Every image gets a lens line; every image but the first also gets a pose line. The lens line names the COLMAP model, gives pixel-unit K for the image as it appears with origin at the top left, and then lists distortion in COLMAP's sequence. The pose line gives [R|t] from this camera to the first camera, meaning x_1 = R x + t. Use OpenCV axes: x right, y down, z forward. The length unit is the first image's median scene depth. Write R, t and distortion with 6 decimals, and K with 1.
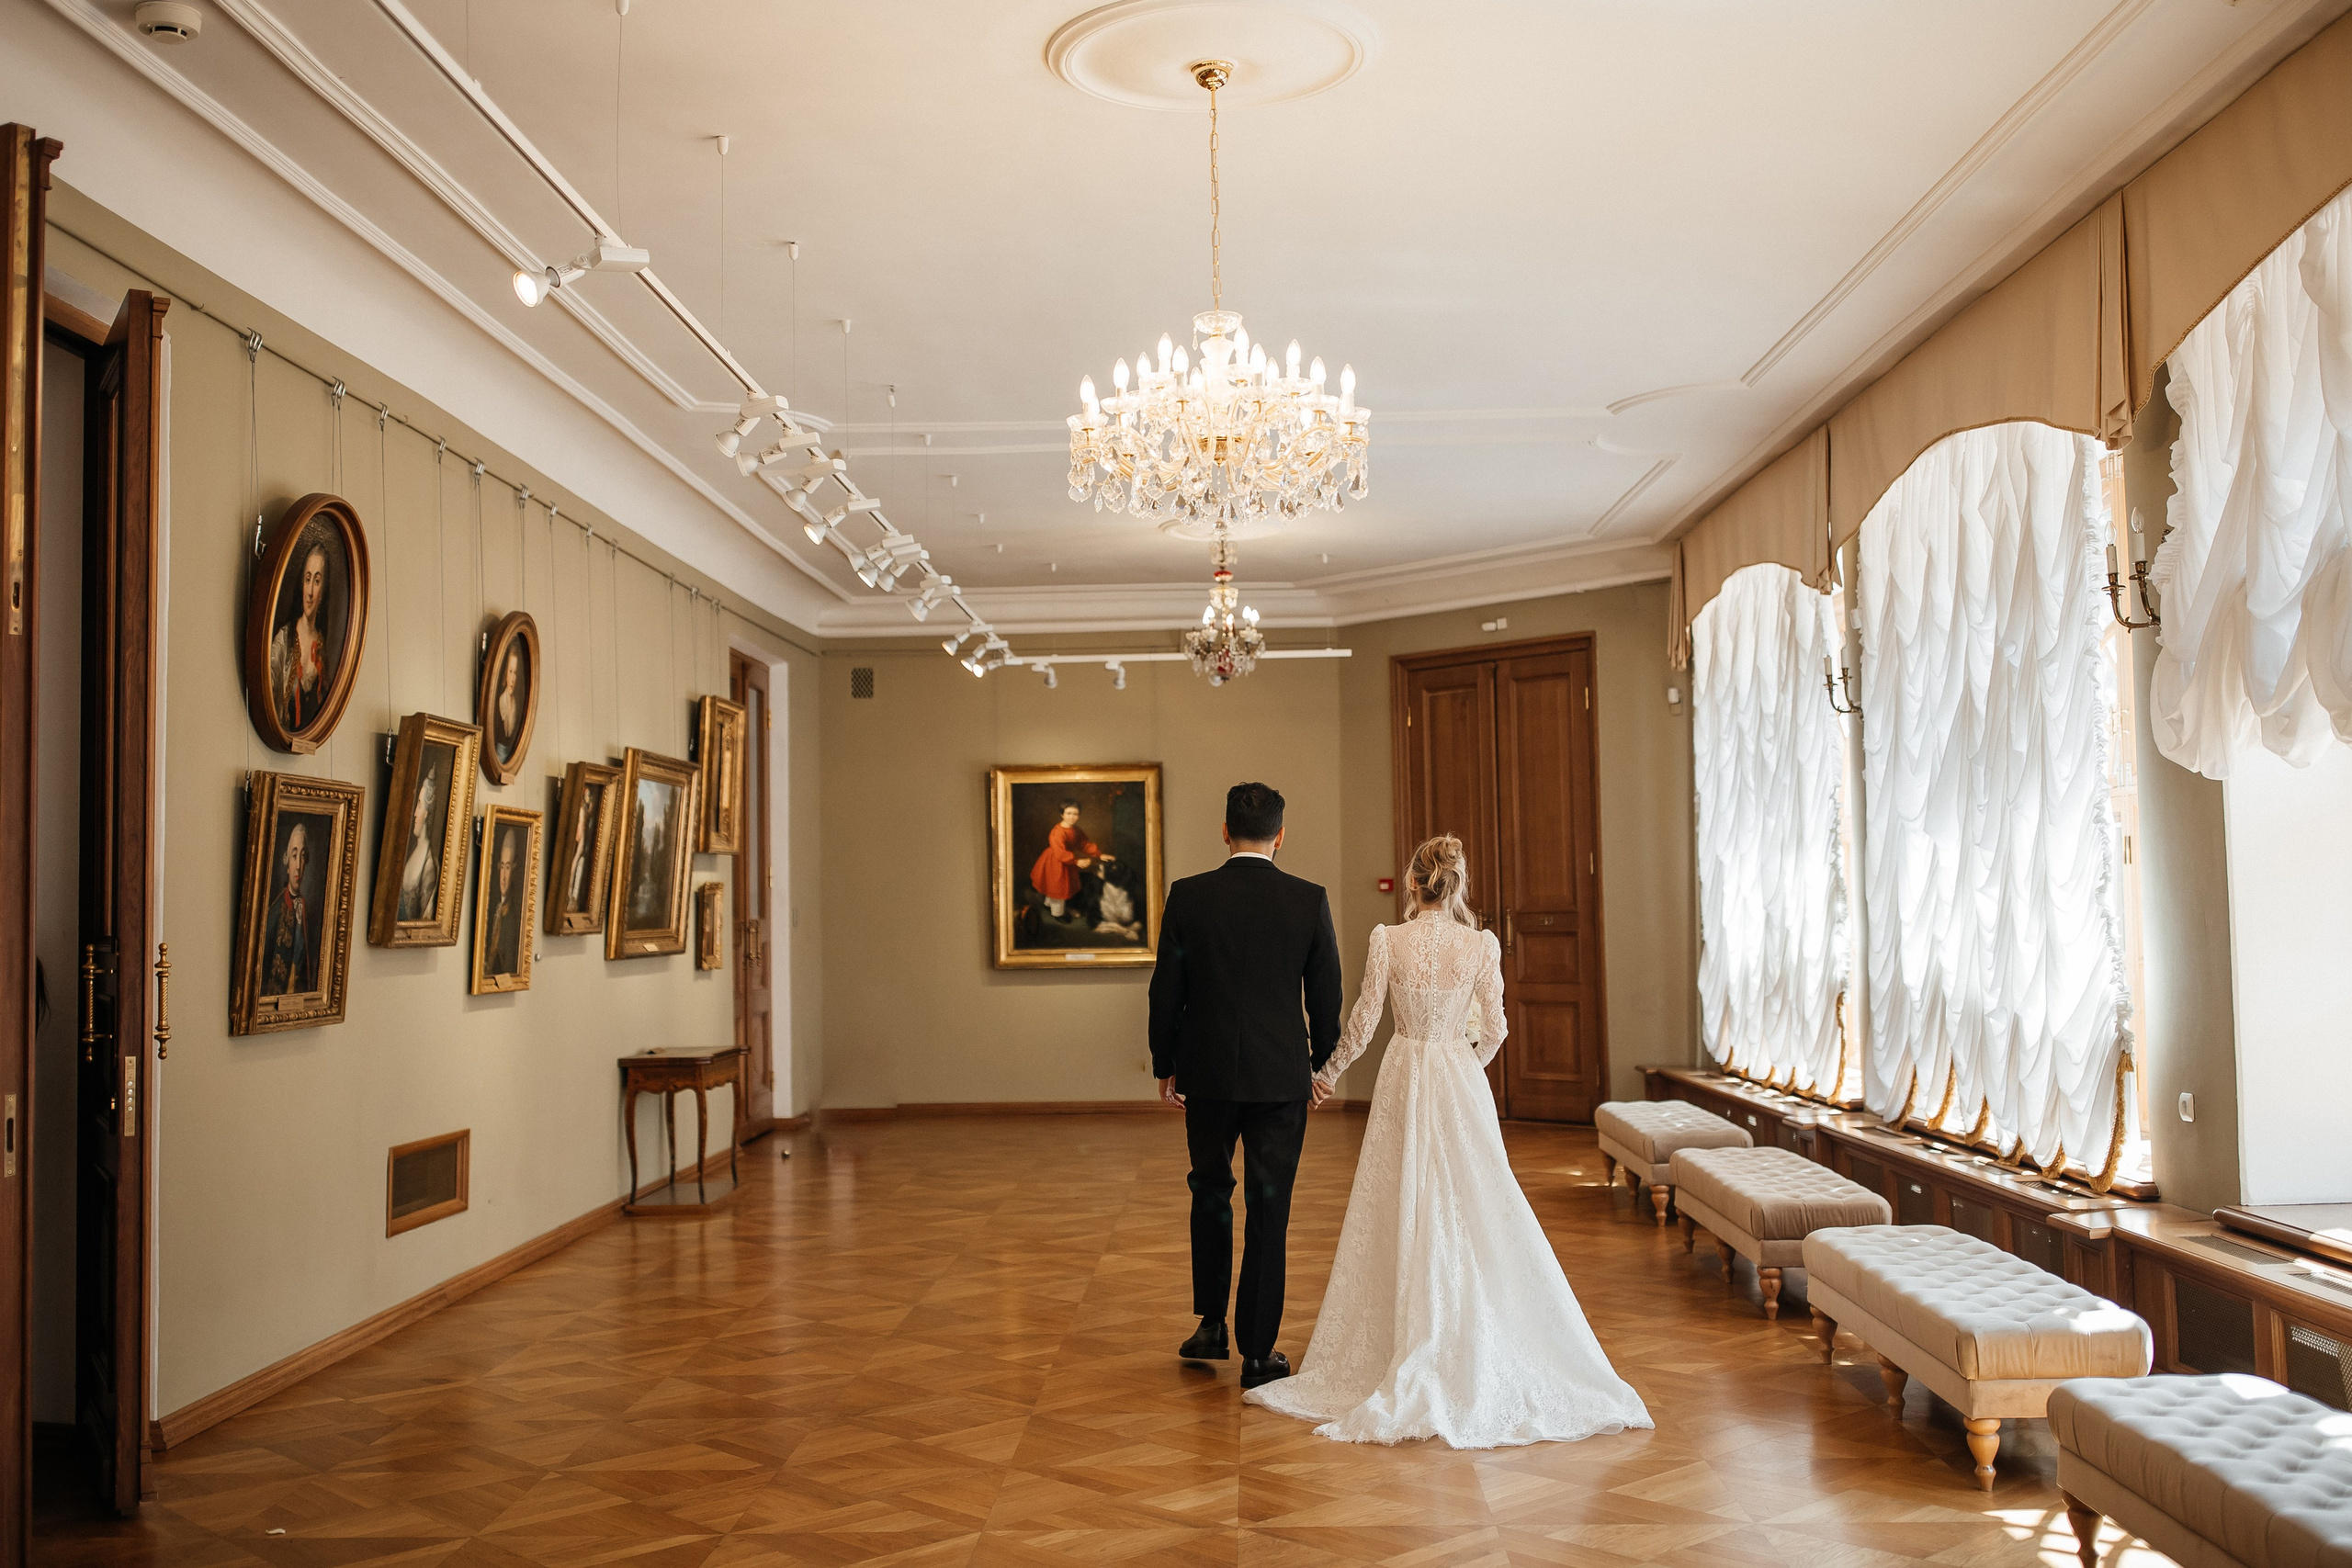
lens RADIAL K [[2259.5, 0, 1176.0], [0, 2259.5, 784.0], [0, 0, 1]] dist [0.002993, -0.005086]
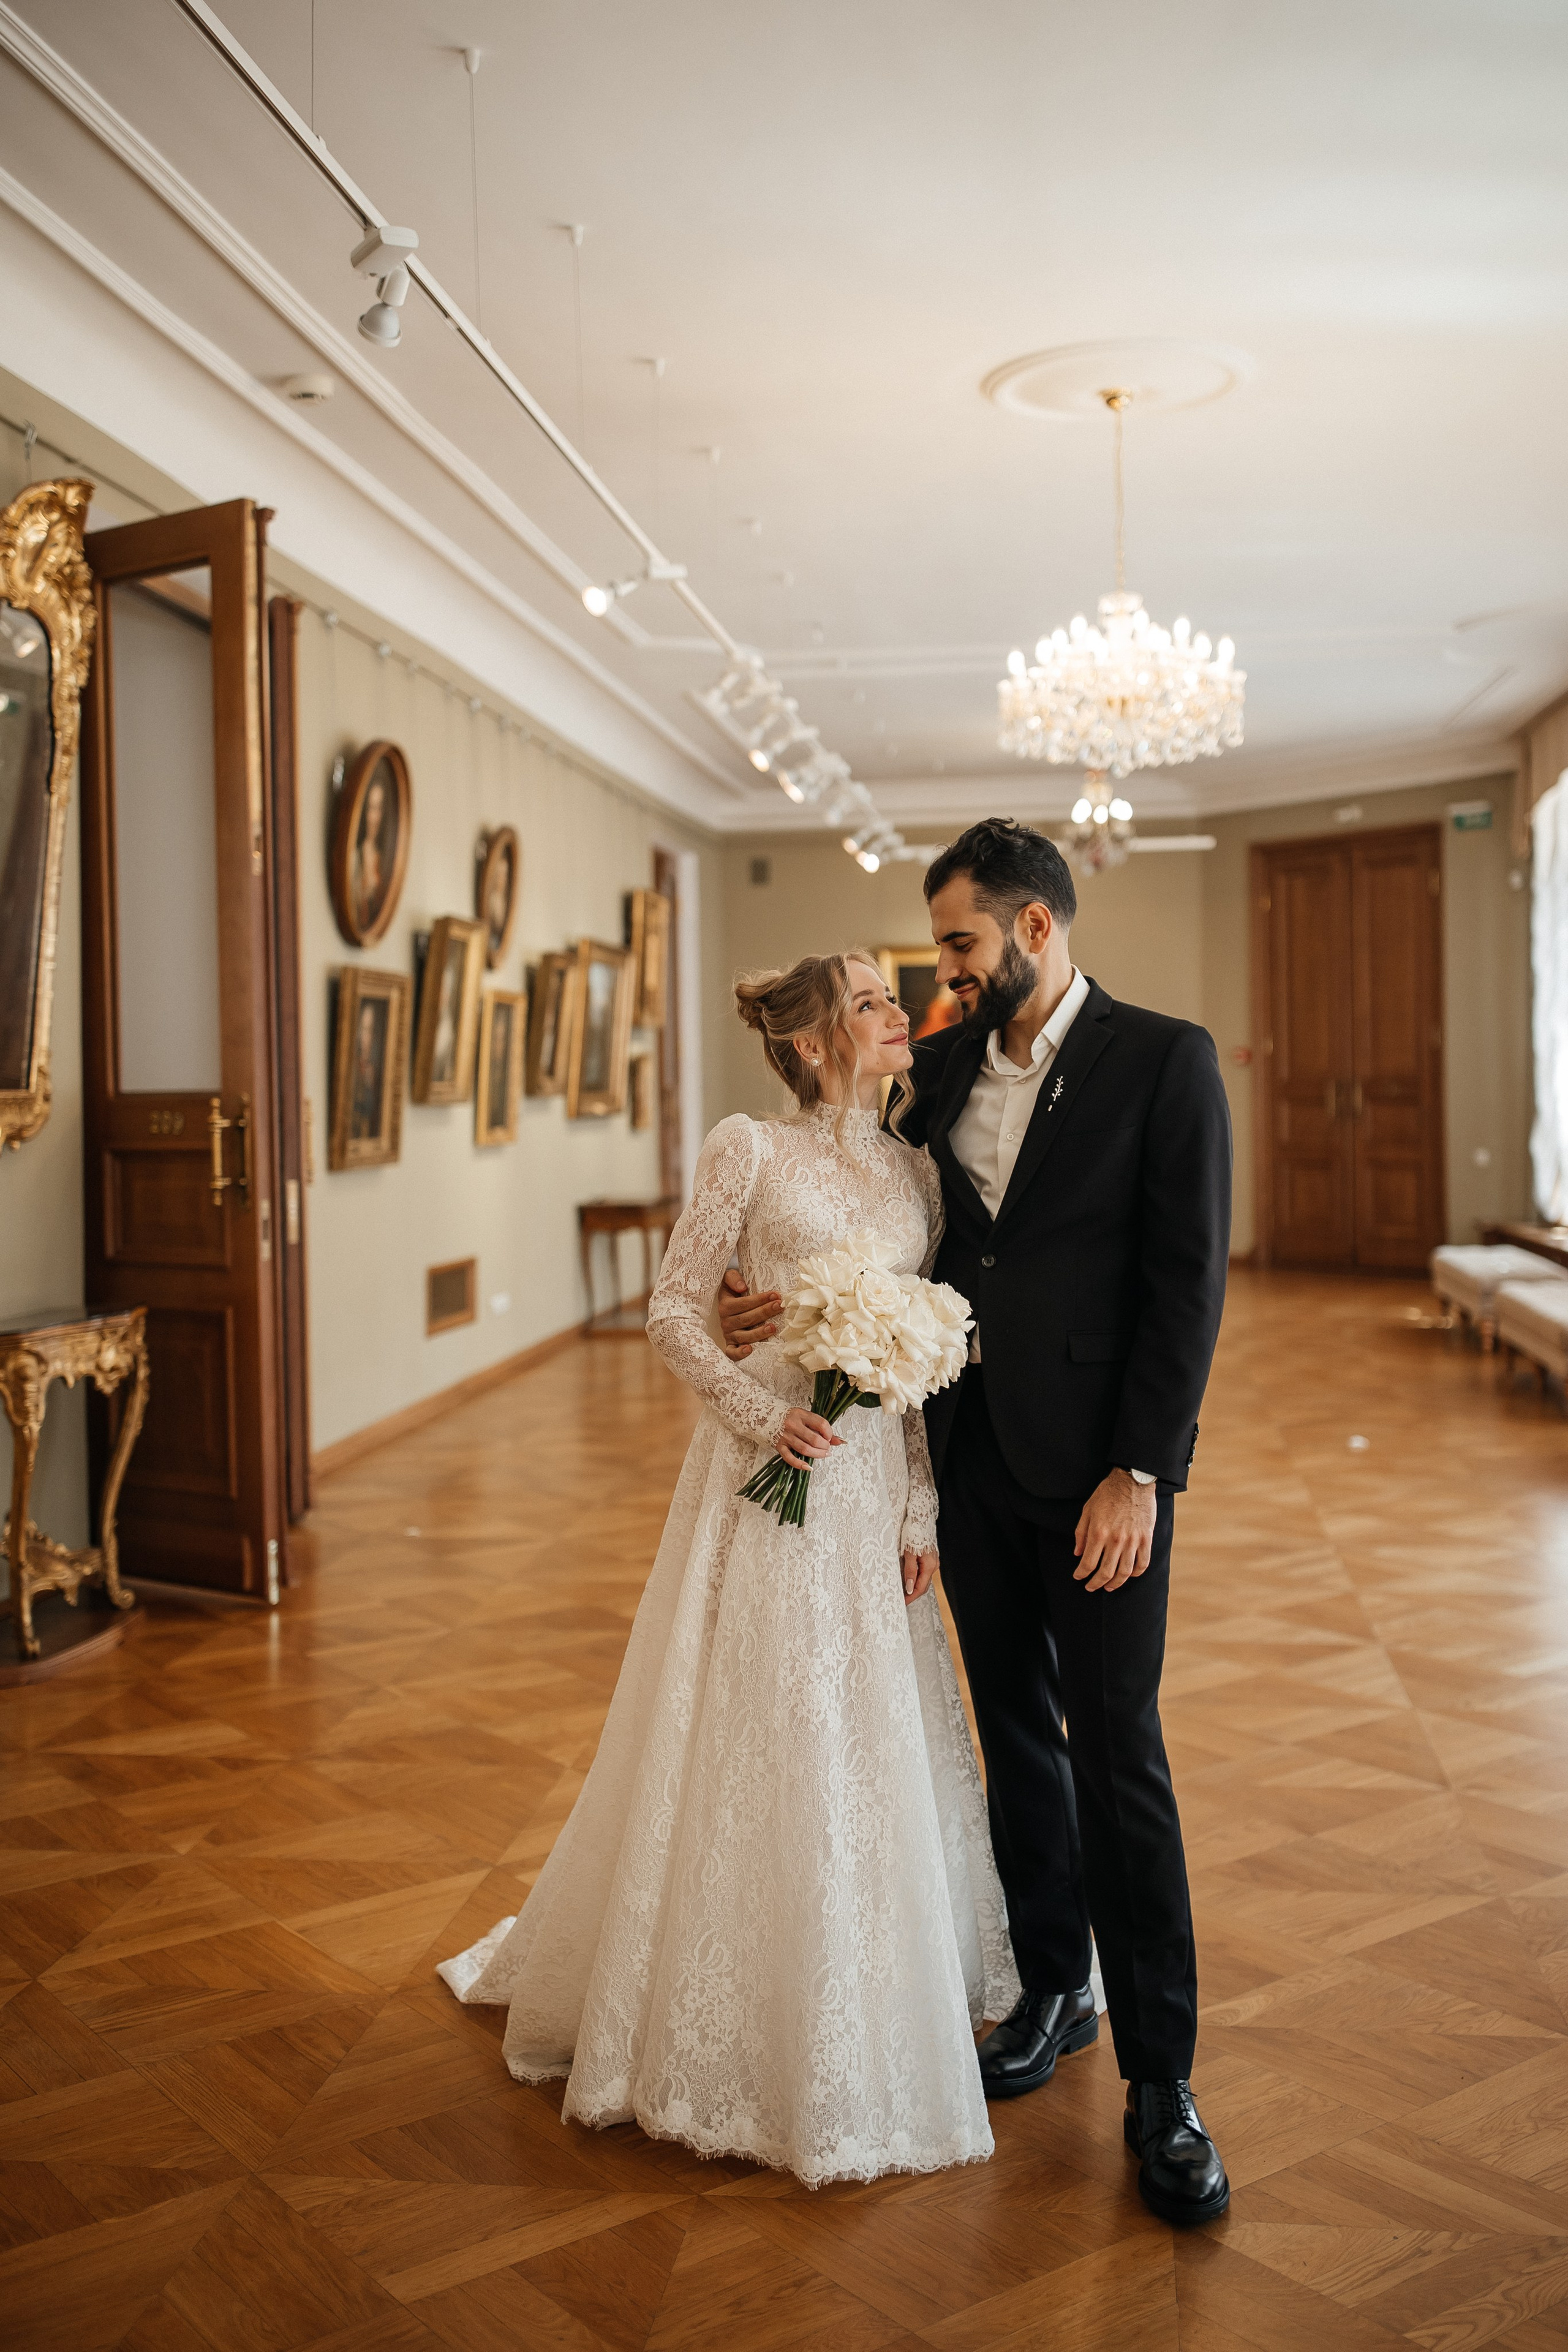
lens RADIAL K [[2271.4, 0, 763.5], [0, 2271.4, 1148.1], [0, 0, 1]] dist [0.002107, -0.003835]
pose [[0.993775, 0.004790, -0.111303, -0.020805], [0.004612, 0.996450, 0.084060, -0.006097], [0.111311, -0.084050, 0.990225, -0.164377]]
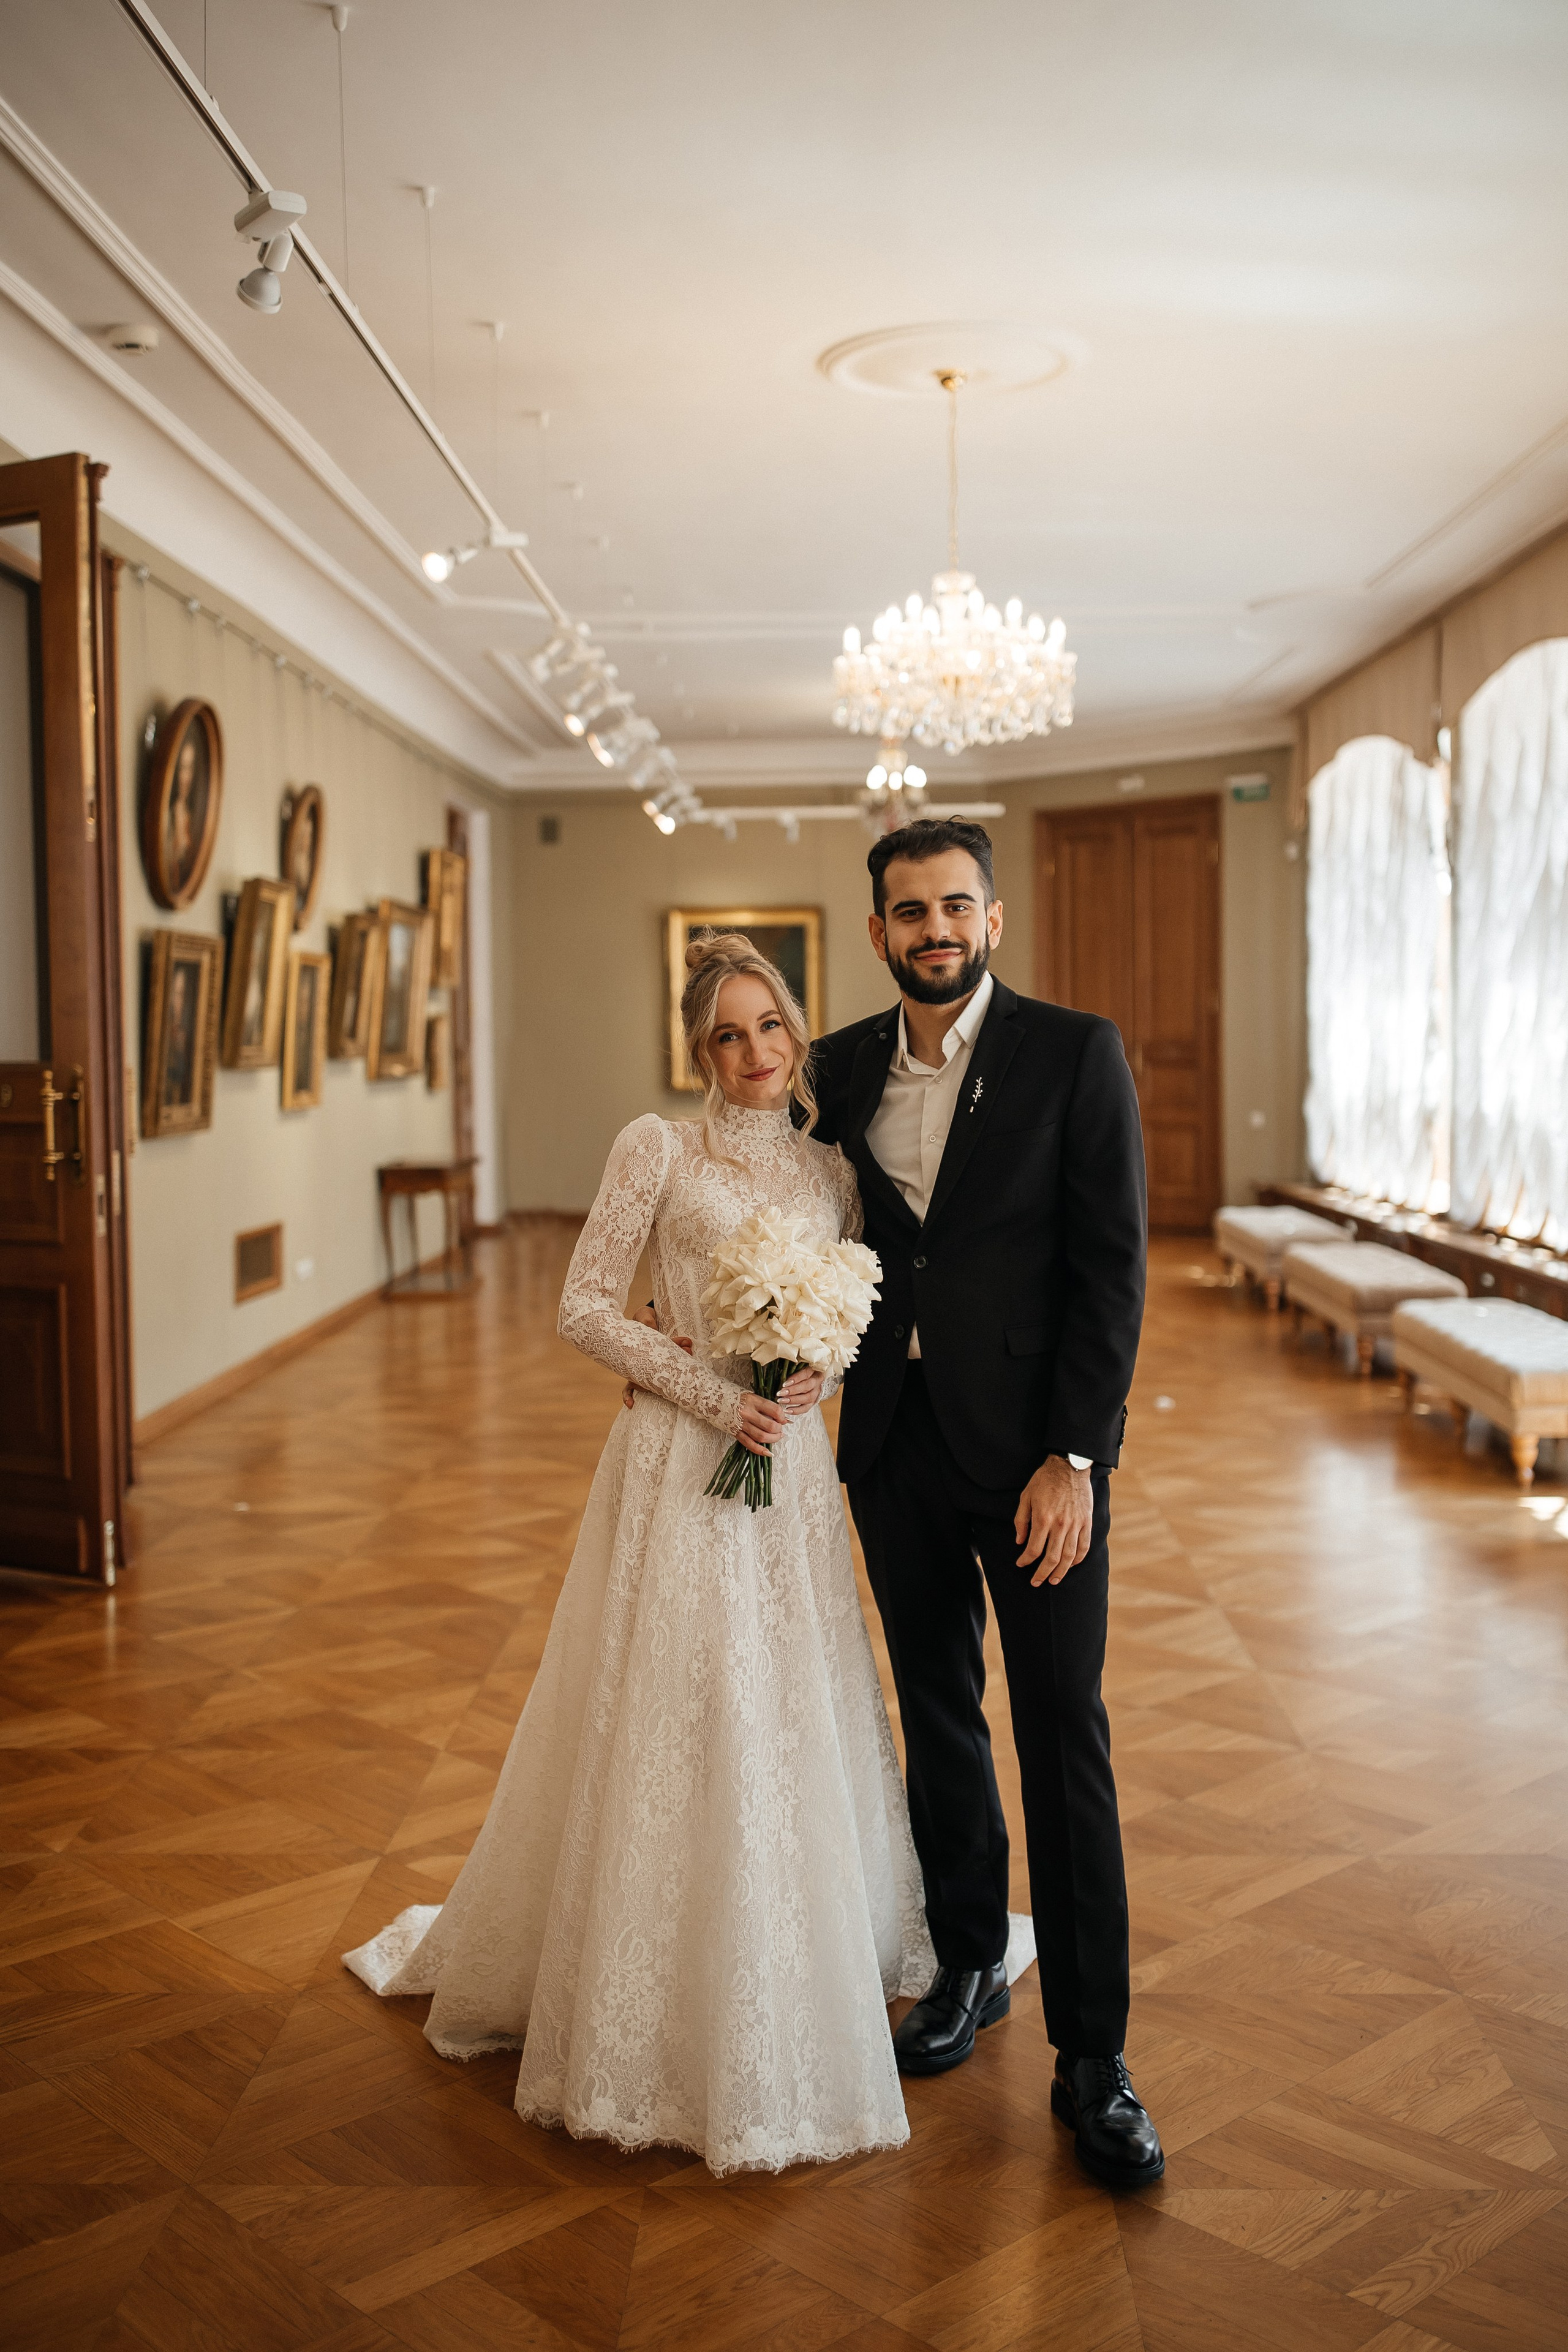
lens RADIAL K [[2259.7, 0, 756.6], [0, 2259.7, 1142.6], [0, 0, 1]] dist [0.002993, -0.005086]
pose [[0.999944, 0.007459, -0.007540, -0.045534], [-0.006644, 0.994671, 0.102886, -0.012411], [0.008267, -0.102830, 0.994665, -0.164807]]
